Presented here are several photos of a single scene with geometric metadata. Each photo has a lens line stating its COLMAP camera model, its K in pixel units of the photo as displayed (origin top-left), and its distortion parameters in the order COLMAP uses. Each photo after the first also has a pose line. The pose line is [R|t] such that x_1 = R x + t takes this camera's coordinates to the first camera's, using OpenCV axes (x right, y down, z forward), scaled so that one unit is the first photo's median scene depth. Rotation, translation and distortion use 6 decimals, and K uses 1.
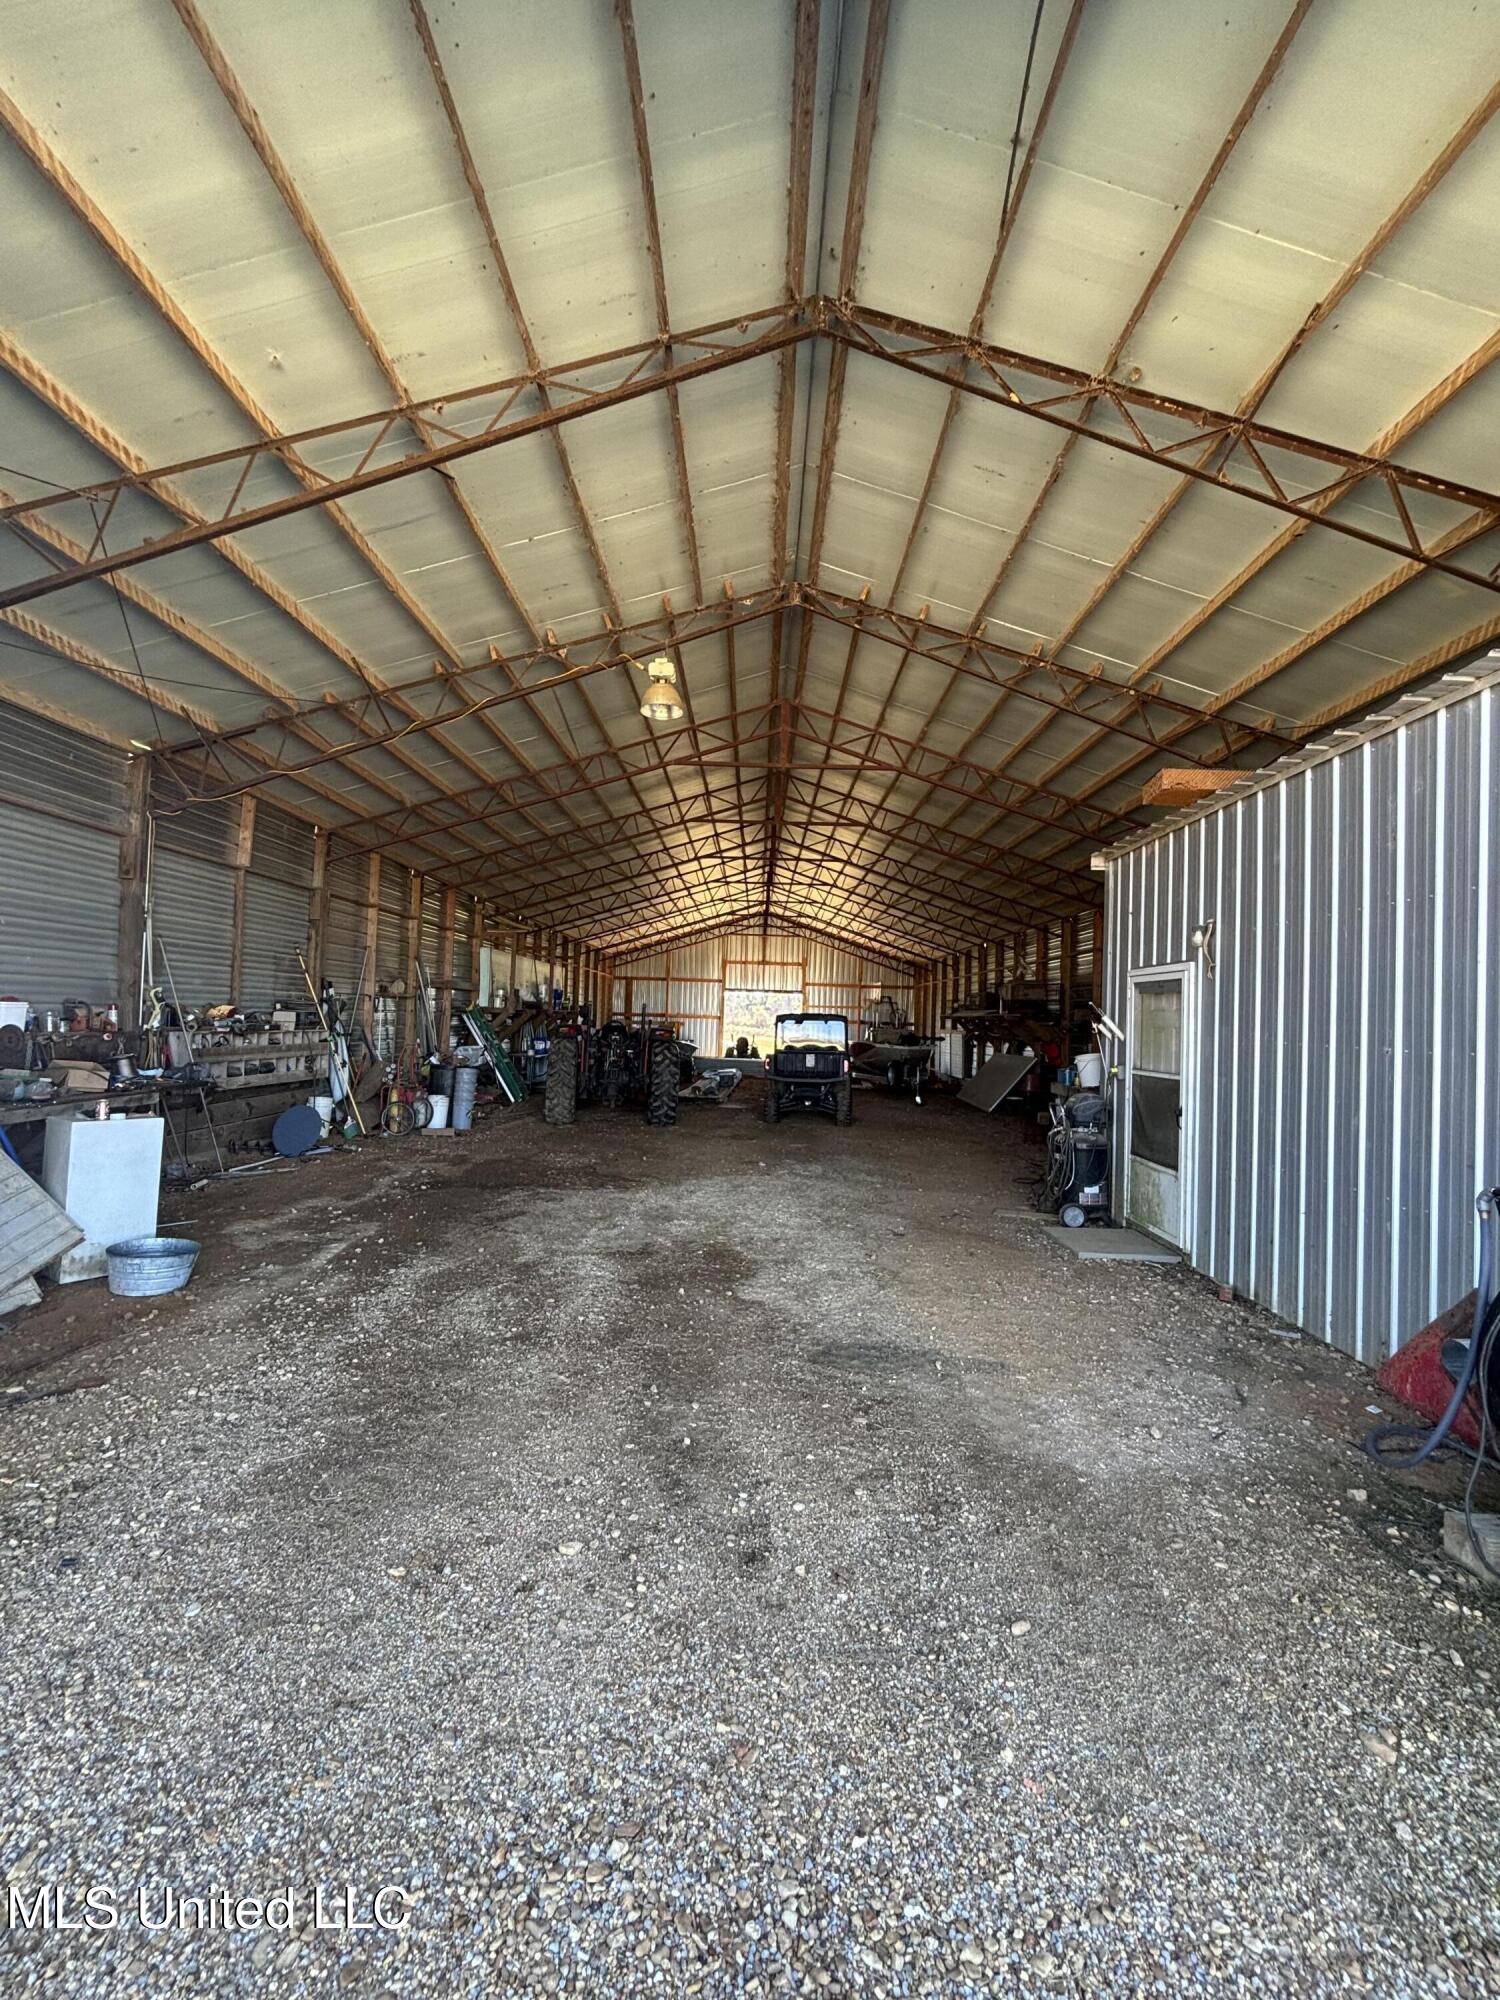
lens RADIAL K [[814.1, 0, 750.0], [0, 814.1, 1000.0], [0, 0, 1]] dist [0.000682, 0.000428]
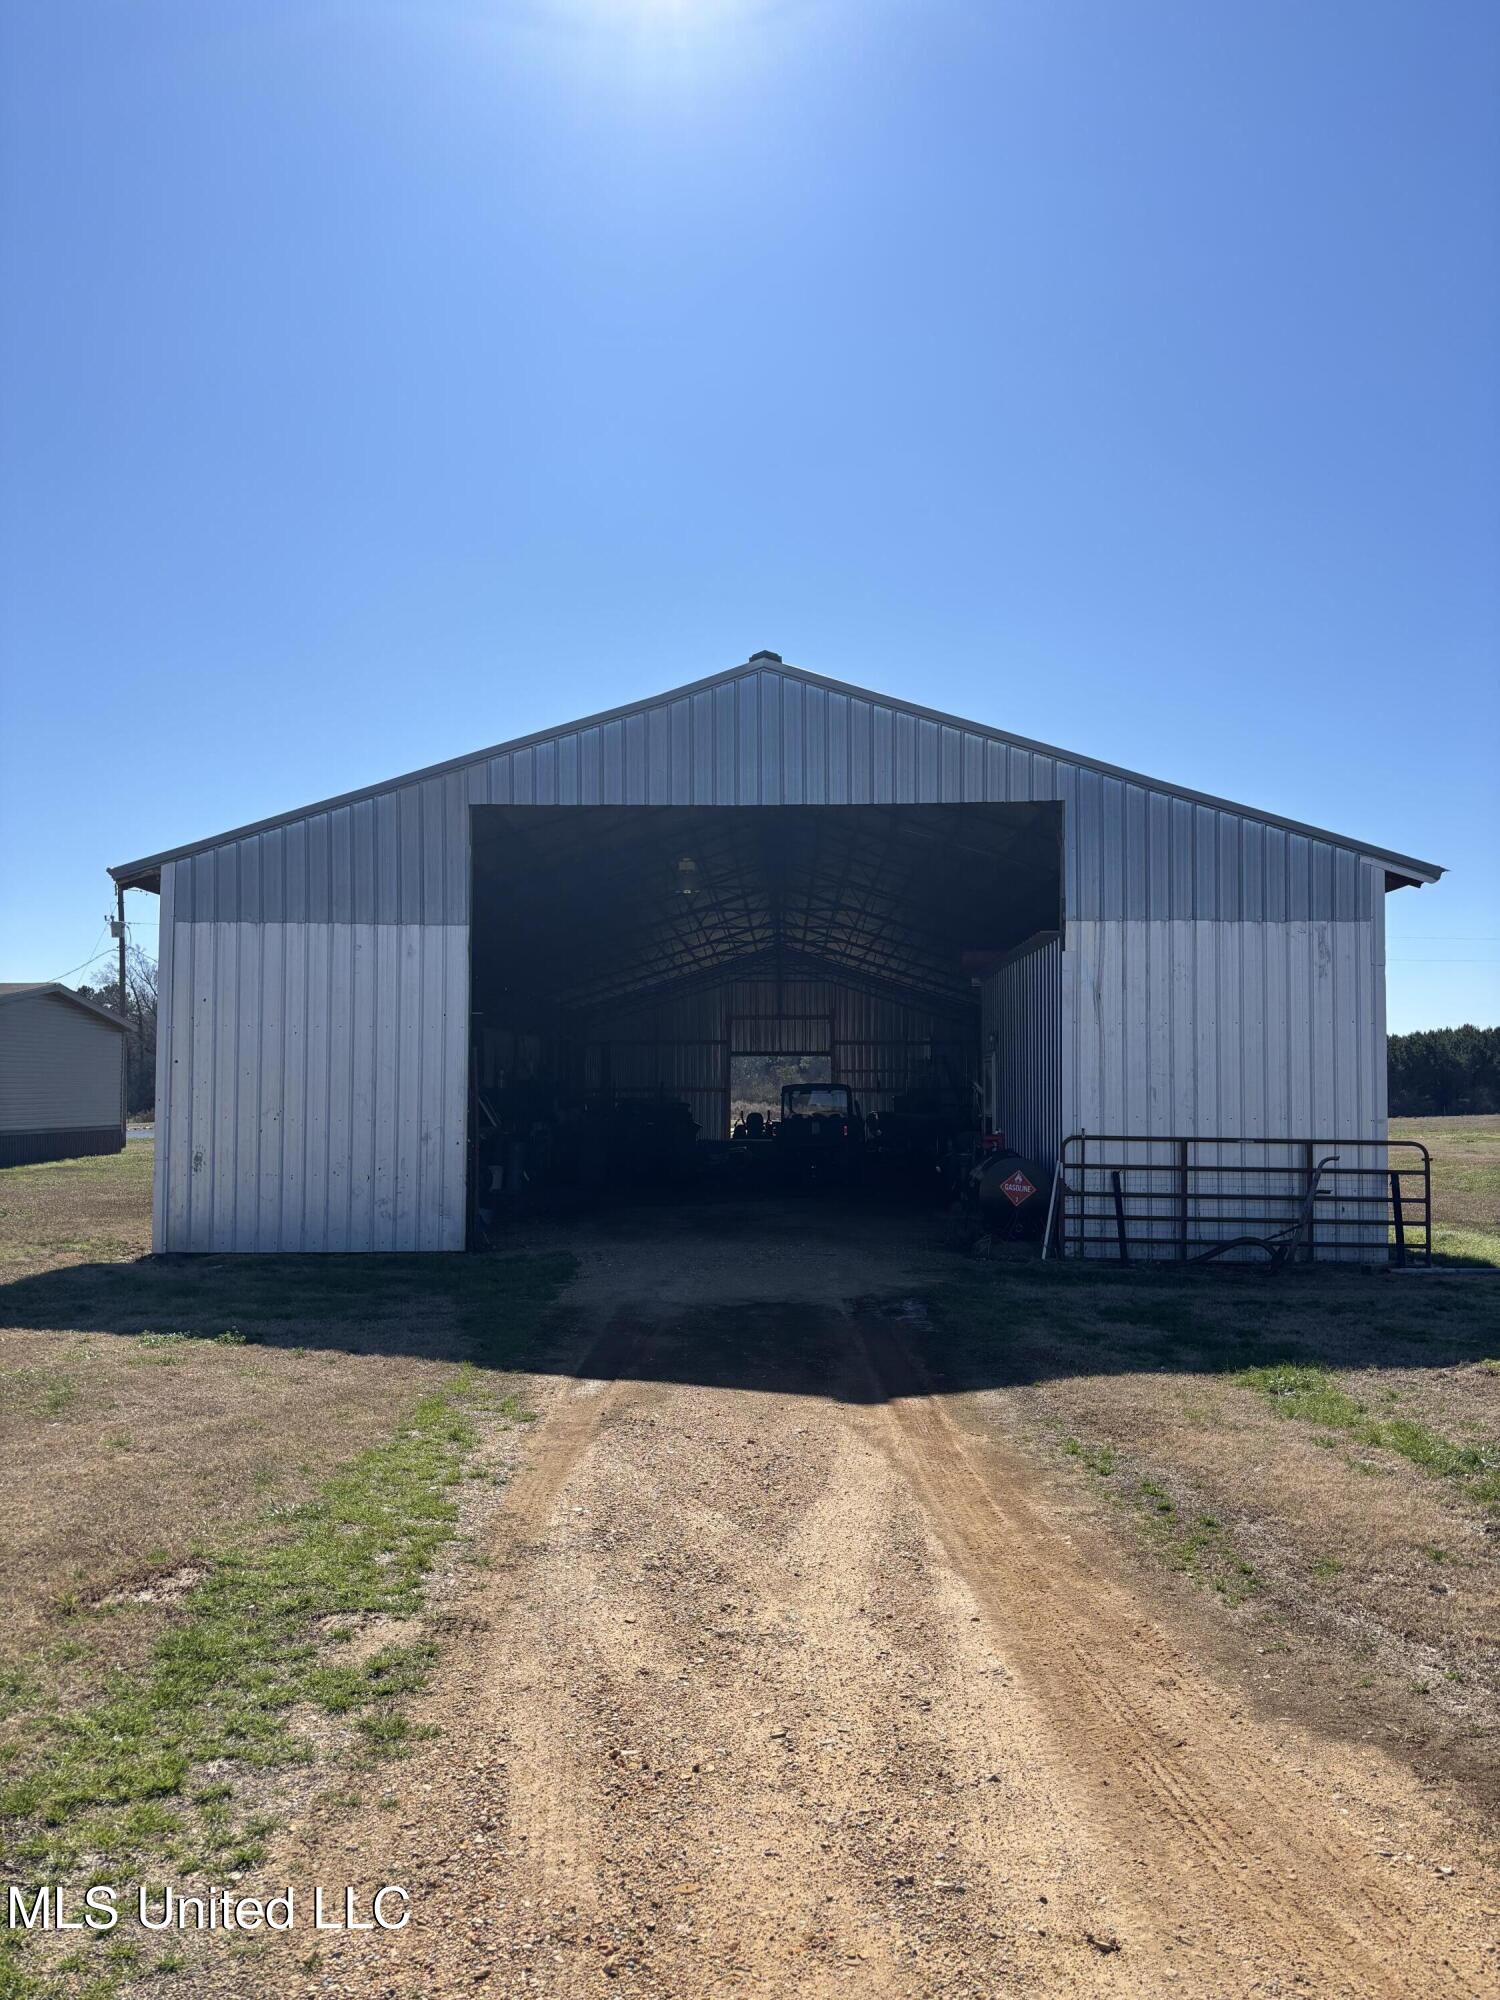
lens RADIAL K [[1482.8, 0, 740.3], [0, 1482.8, 1034.8], [0, 0, 1]] dist [0.015886, -0.010011]
pose [[0.999522, -0.025196, -0.017905, 0.007521], [0.024951, 0.999593, -0.013813, -0.016742], [0.018246, 0.013360, 0.999744, -0.663687]]
